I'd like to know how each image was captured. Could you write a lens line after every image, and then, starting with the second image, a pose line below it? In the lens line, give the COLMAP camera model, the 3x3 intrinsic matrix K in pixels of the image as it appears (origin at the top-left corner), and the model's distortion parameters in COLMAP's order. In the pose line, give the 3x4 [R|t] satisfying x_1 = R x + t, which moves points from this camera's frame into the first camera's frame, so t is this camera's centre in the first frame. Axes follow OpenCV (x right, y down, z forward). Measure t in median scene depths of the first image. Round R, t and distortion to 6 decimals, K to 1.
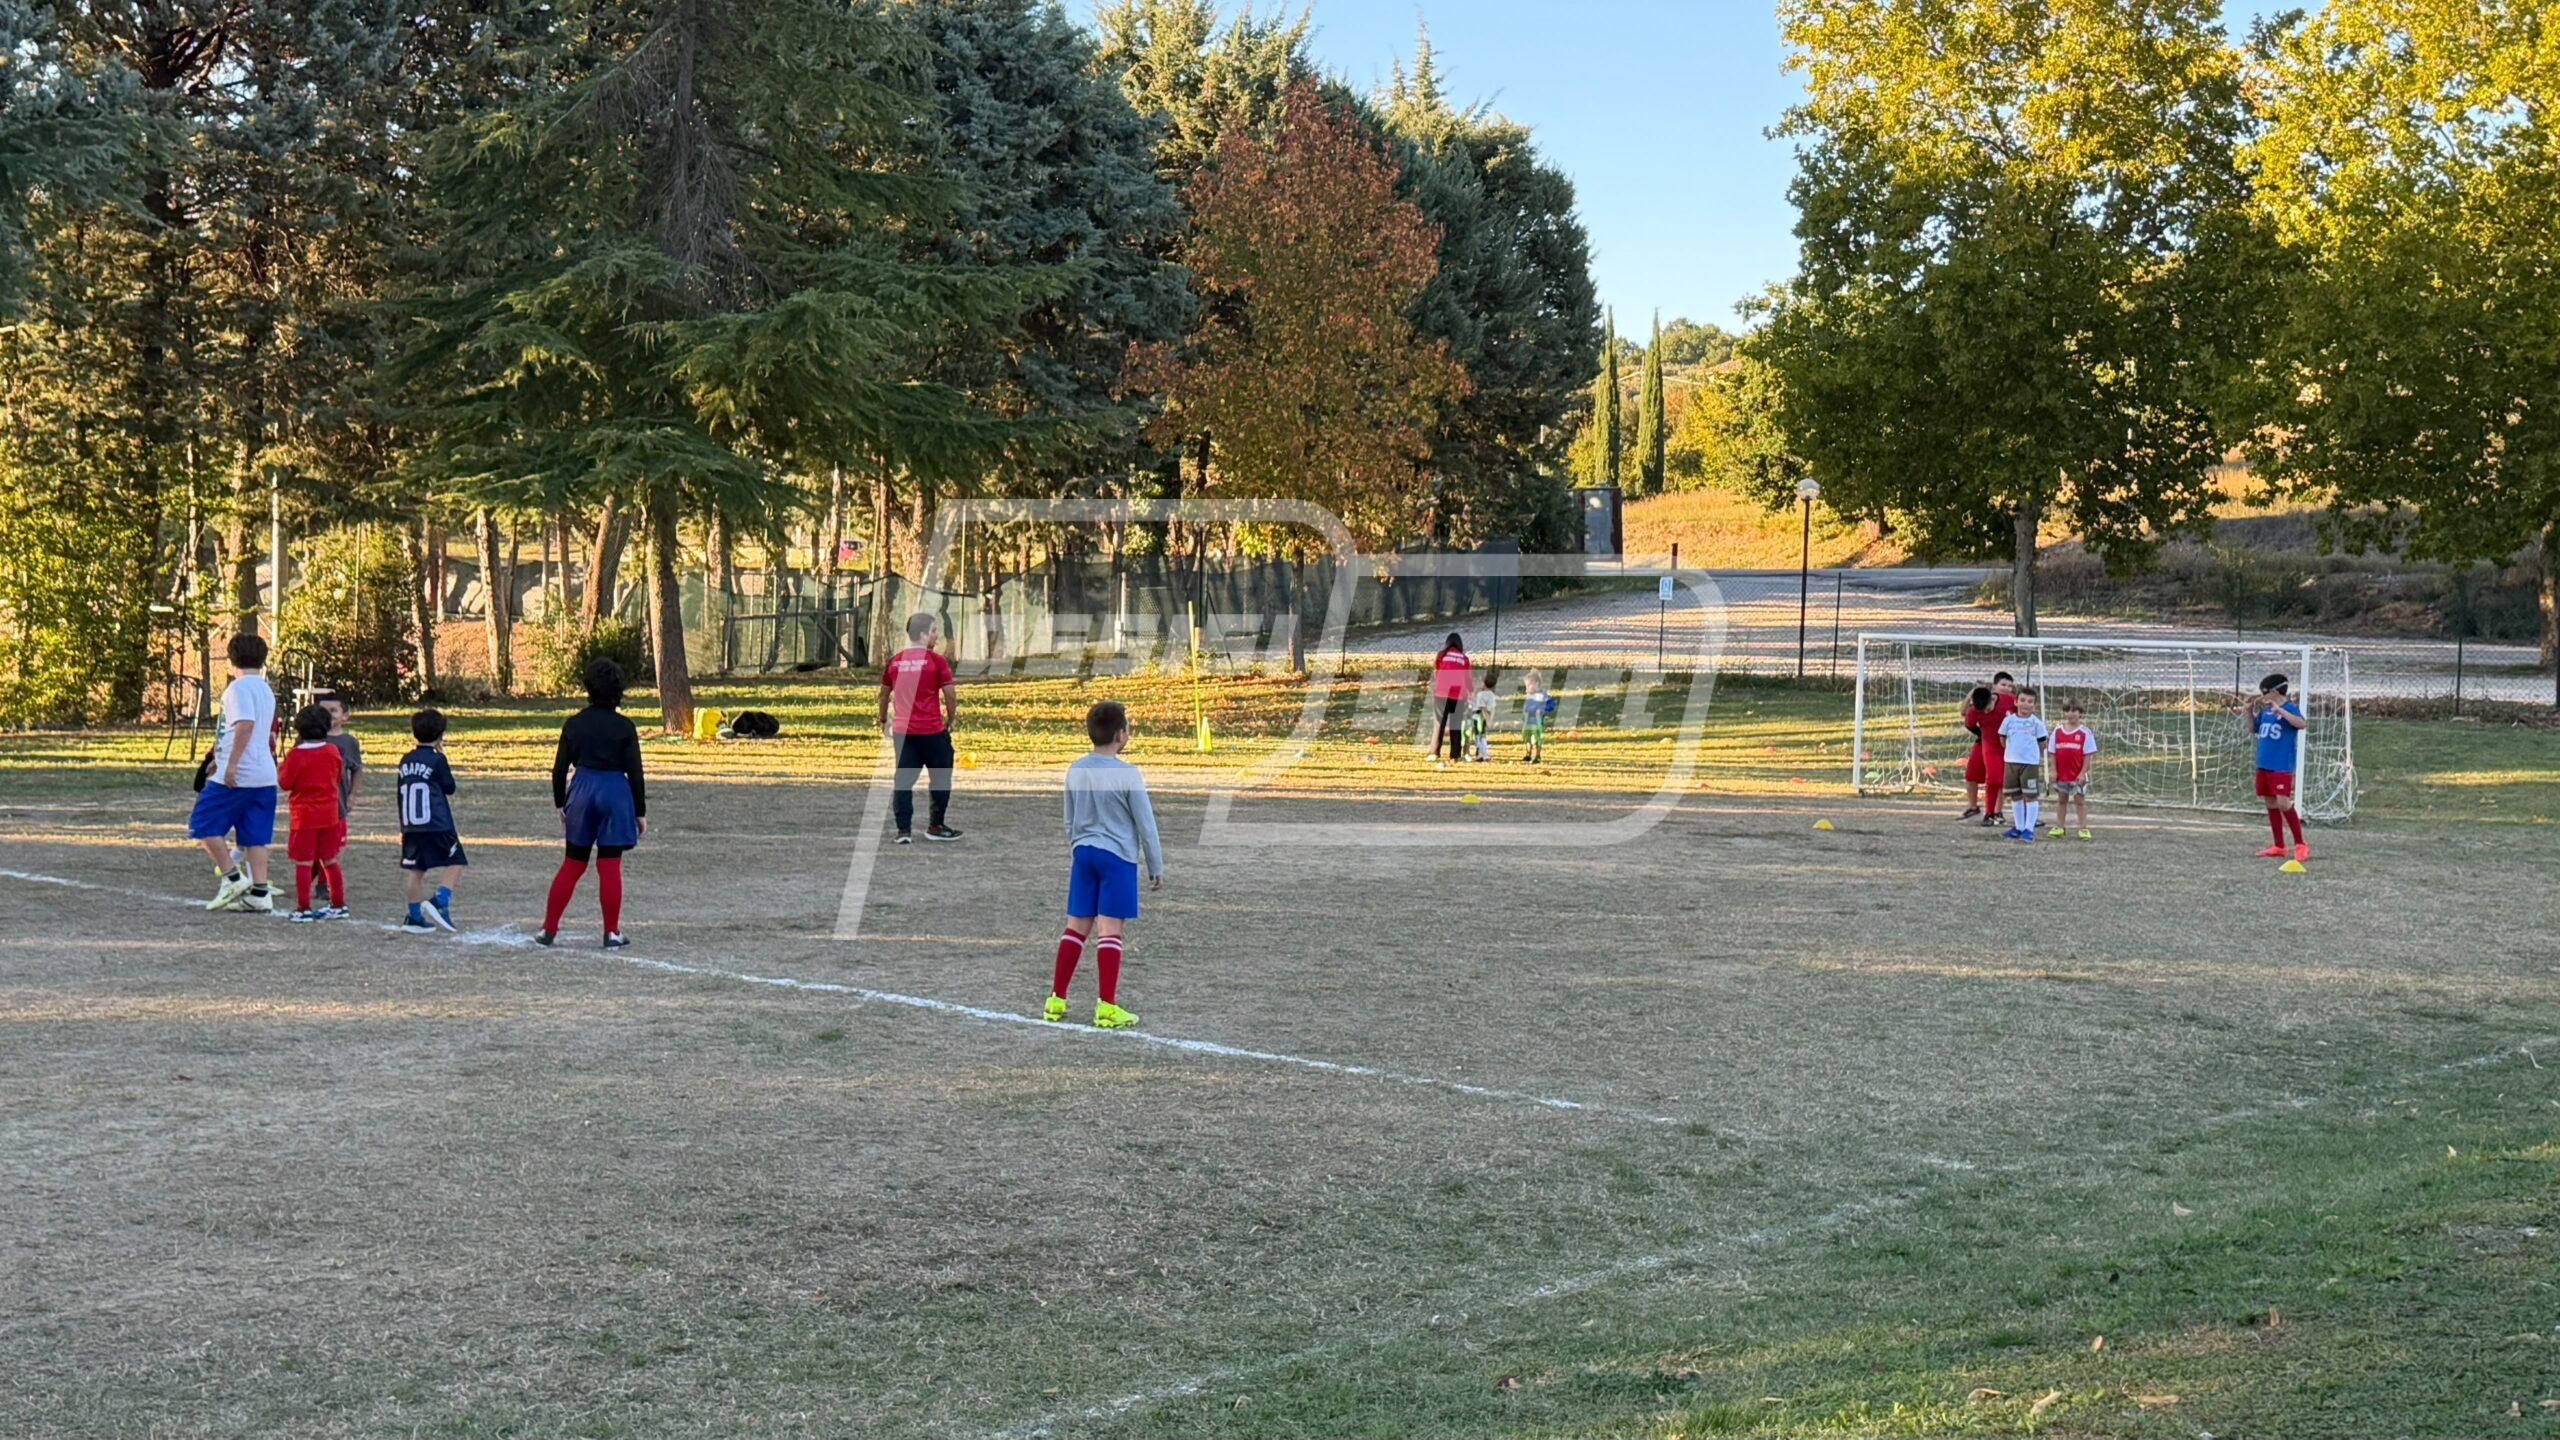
lens RADIAL K [[2963.8, 0, 1281.7], [0, 2963.8, 708.0], [0, 0, 1]] dist [0.061747, 0.000000]
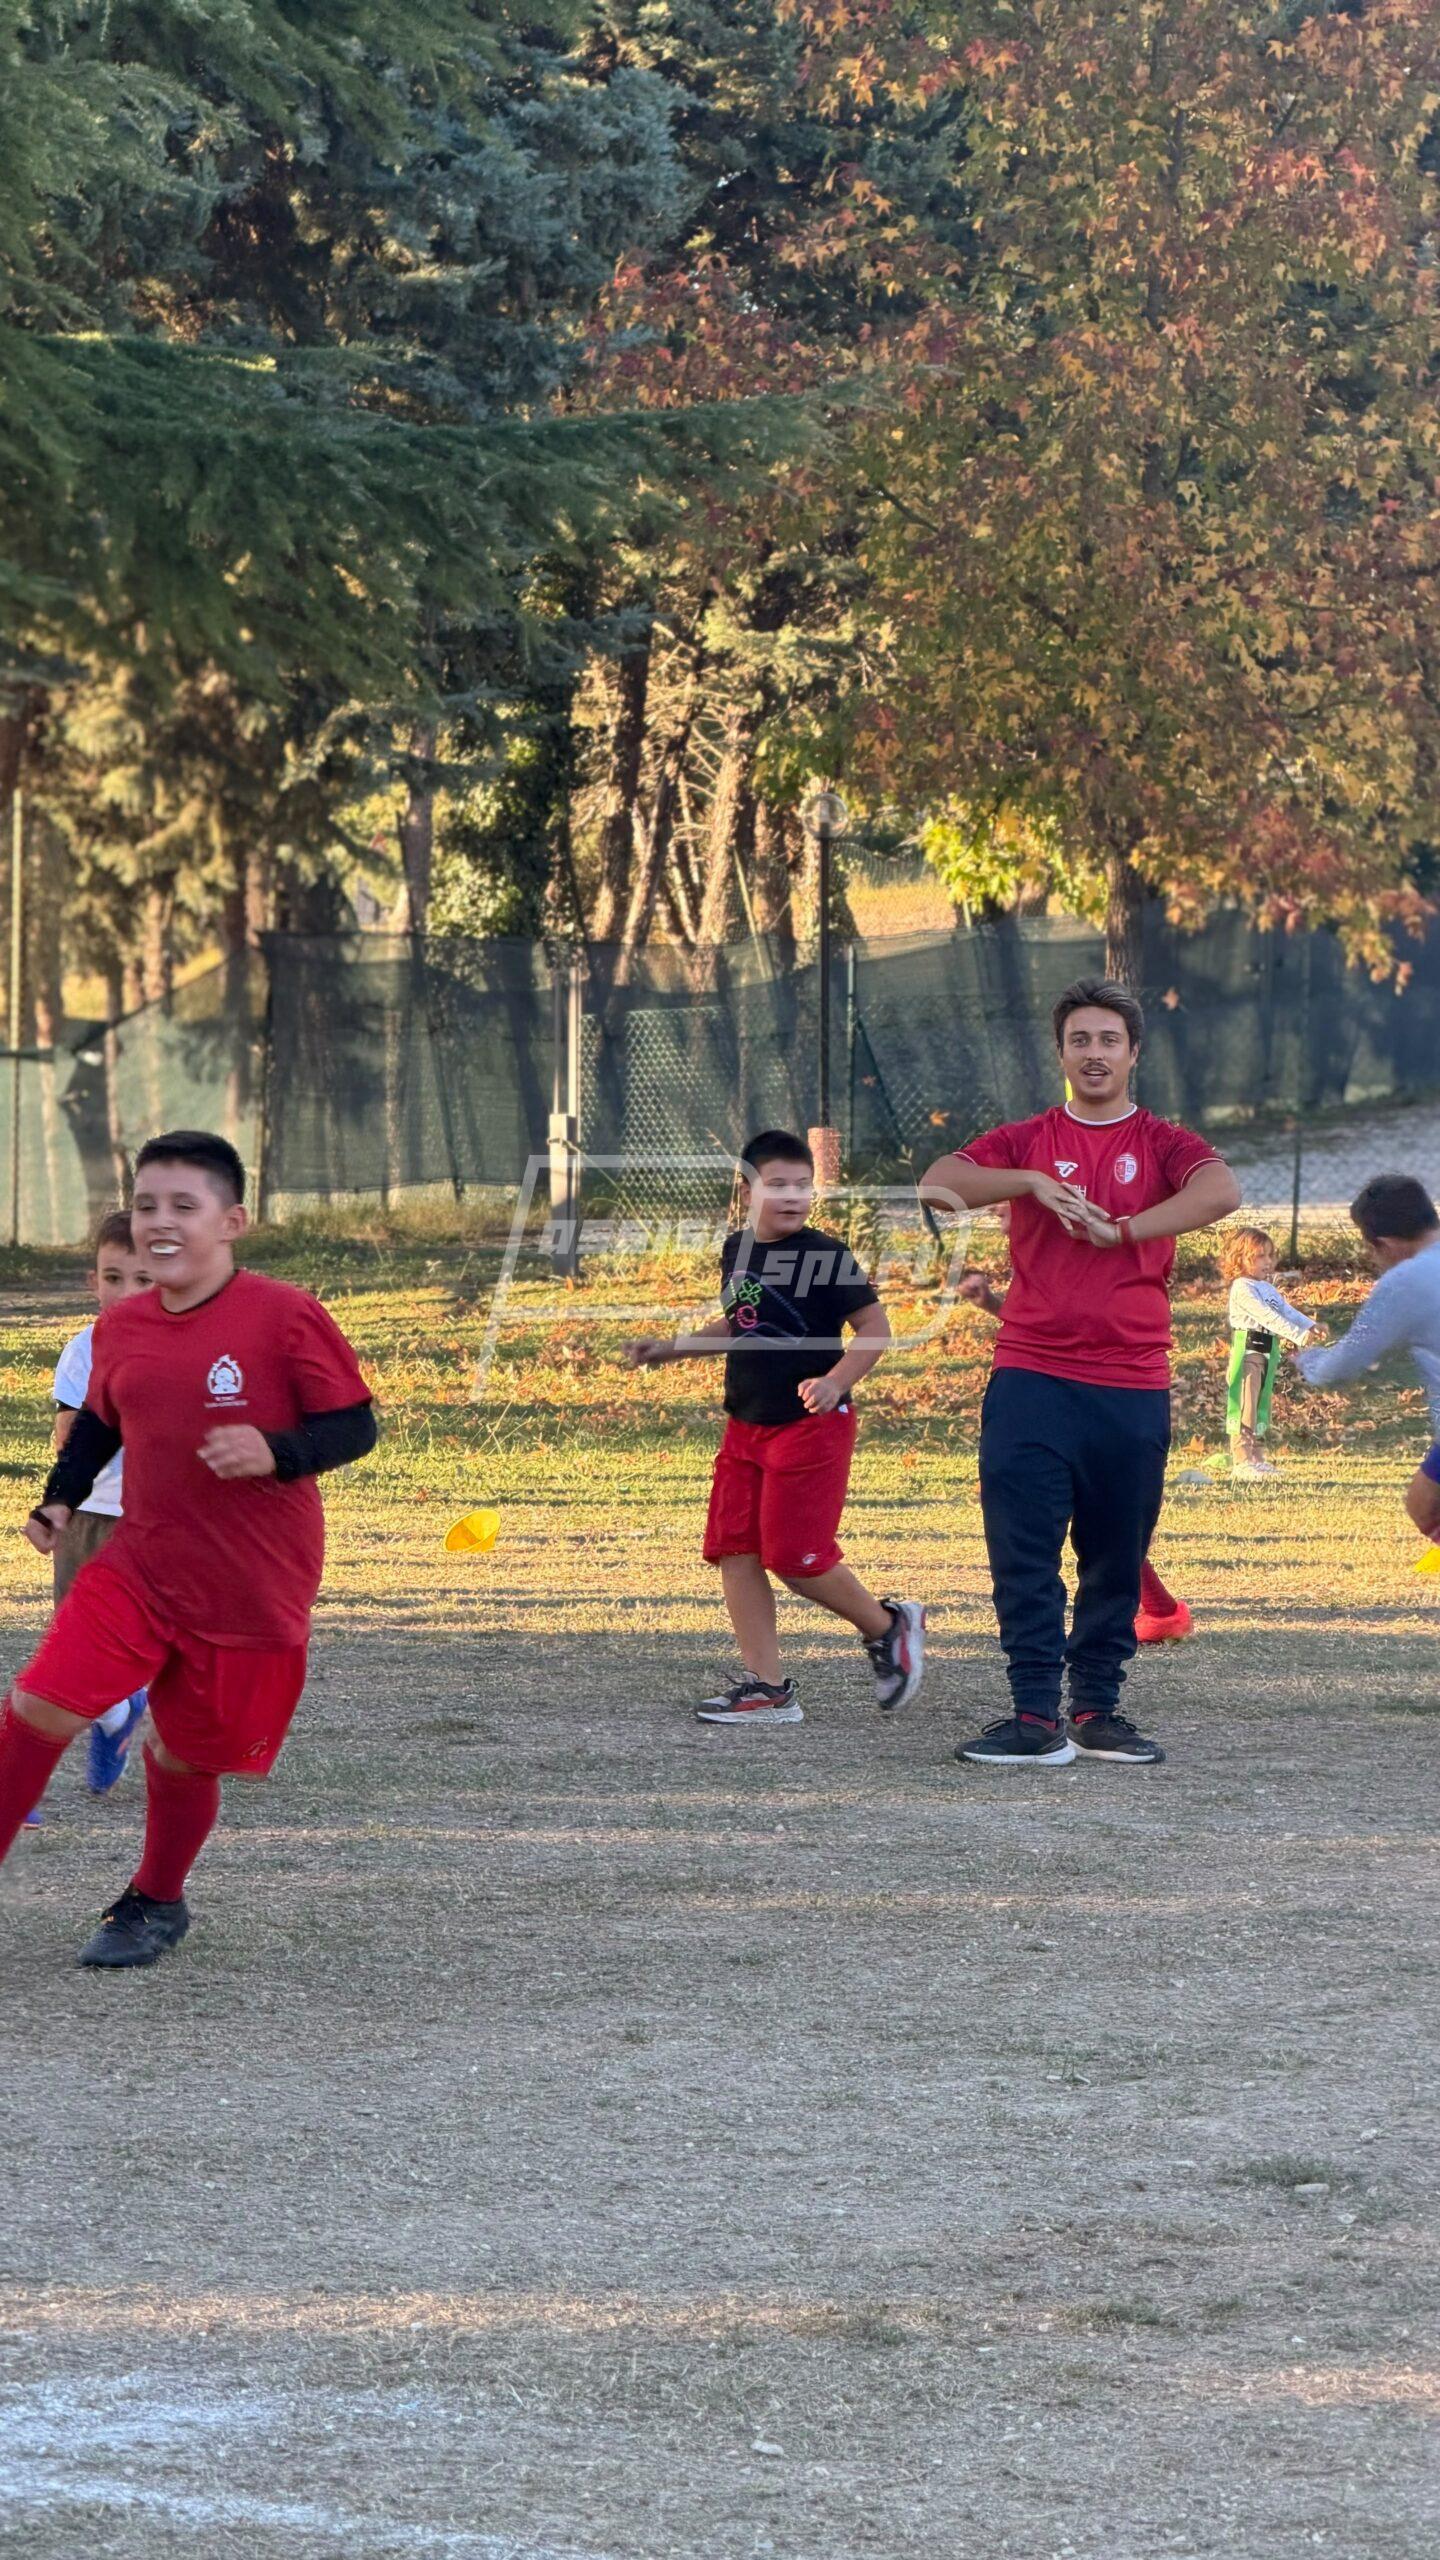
lens RADIAL K [[7665.3, 0, 720.1], [0, 7665.3, 1306.3], [0, 0, 1]] dist [0.216288, 0.000000]
pose [[0.999404, -0.016866, 0.030112, -0.077263], [0.017221, 0.999785, -0.011583, 0.003159], [-0.029910, 0.012095, 0.999479, 0.169842]]
